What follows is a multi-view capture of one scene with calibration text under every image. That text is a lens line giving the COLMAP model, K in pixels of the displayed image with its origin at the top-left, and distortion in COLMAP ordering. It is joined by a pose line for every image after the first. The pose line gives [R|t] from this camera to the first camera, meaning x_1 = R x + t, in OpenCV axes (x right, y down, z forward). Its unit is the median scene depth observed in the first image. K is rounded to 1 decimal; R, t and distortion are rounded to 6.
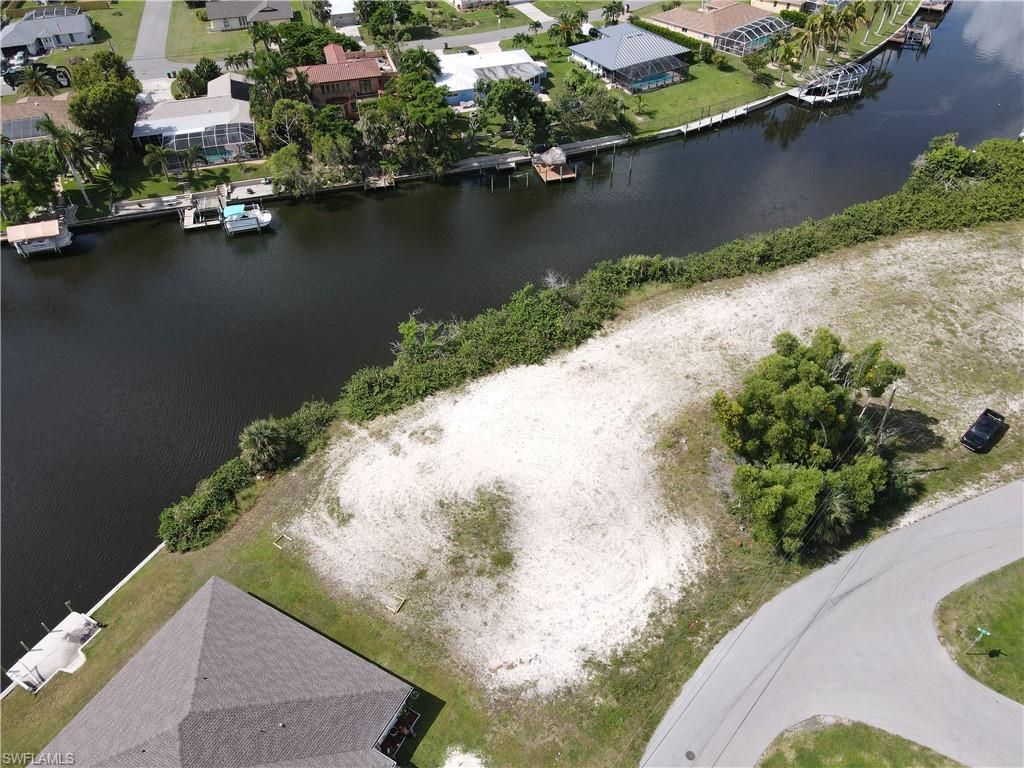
lens RADIAL K [[751.9, 0, 512.4], [0, 751.9, 377.7], [0, 0, 1]] dist [-0.002411, 0.041685]
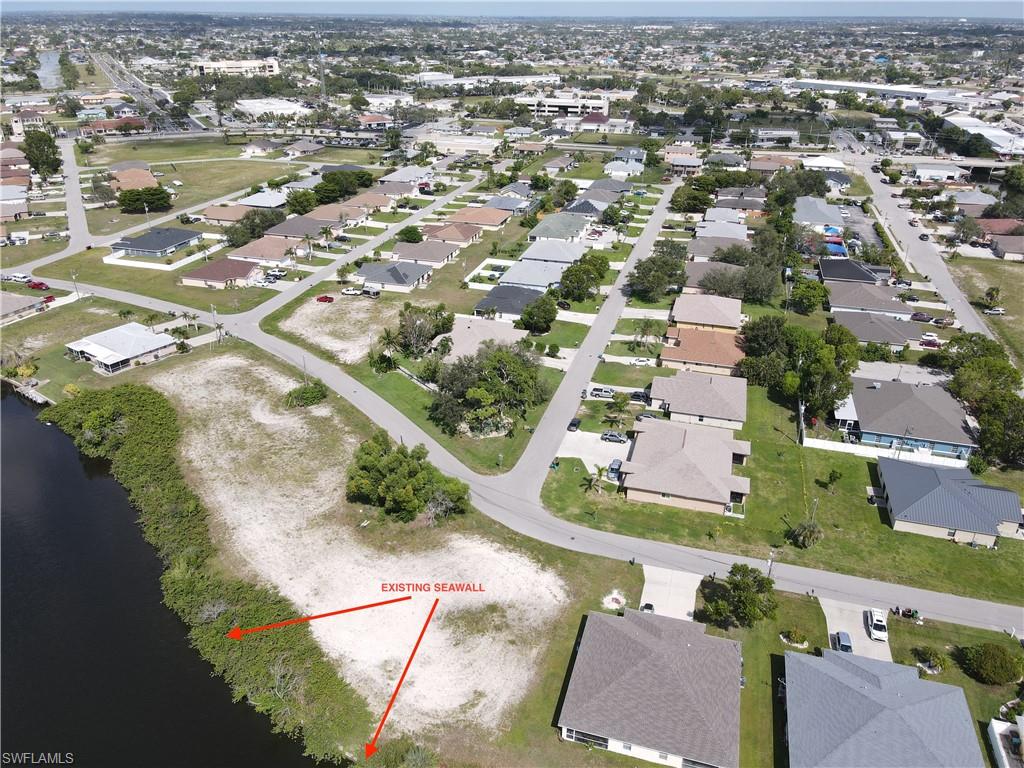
lens RADIAL K [[748.7, 0, 512.4], [0, 748.7, 388.0], [0, 0, 1]] dist [-0.011367, 0.059437]
pose [[-0.219890, -0.426639, 0.877284, -1.042888], [0.651615, 0.605013, 0.457555, -0.645280], [-0.725980, 0.672263, 0.144968, 0.322555]]
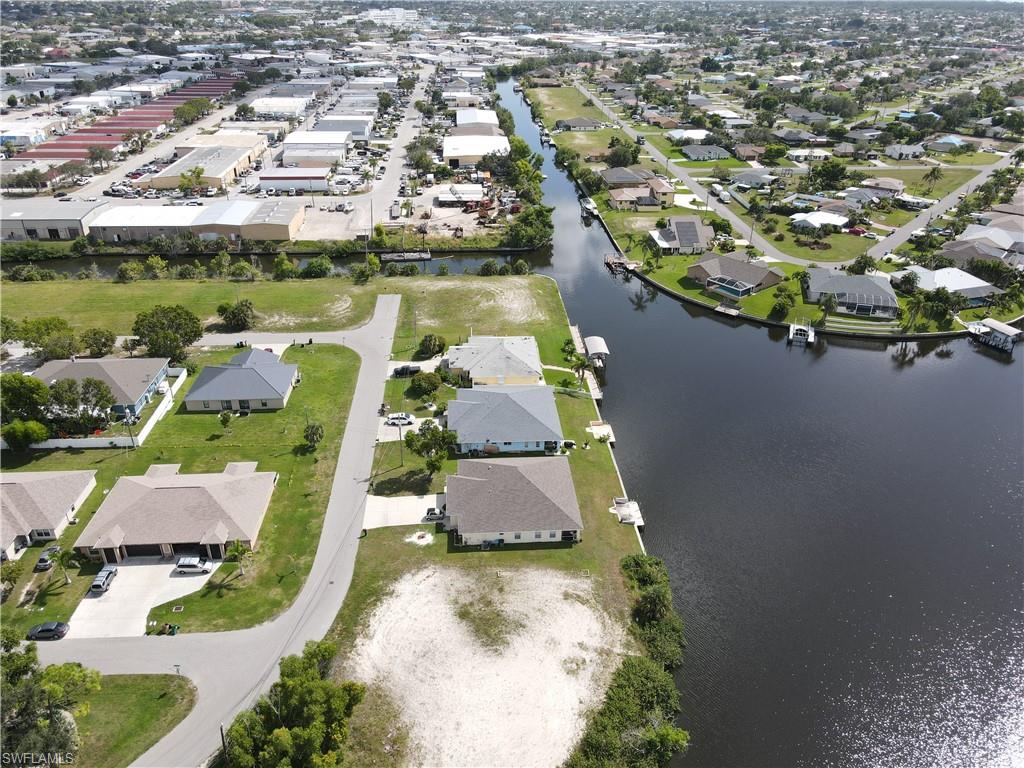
lens RADIAL K [[748.7, 0, 512.4], [0, 748.7, 388.0], [0, 0, 1]] dist [-0.011367, 0.059437]
pose [[-0.840052, 0.266961, -0.472277, 0.434846], [-0.361102, 0.374529, 0.854010, -1.109878], [0.404869, 0.887953, -0.218224, 0.784157]]
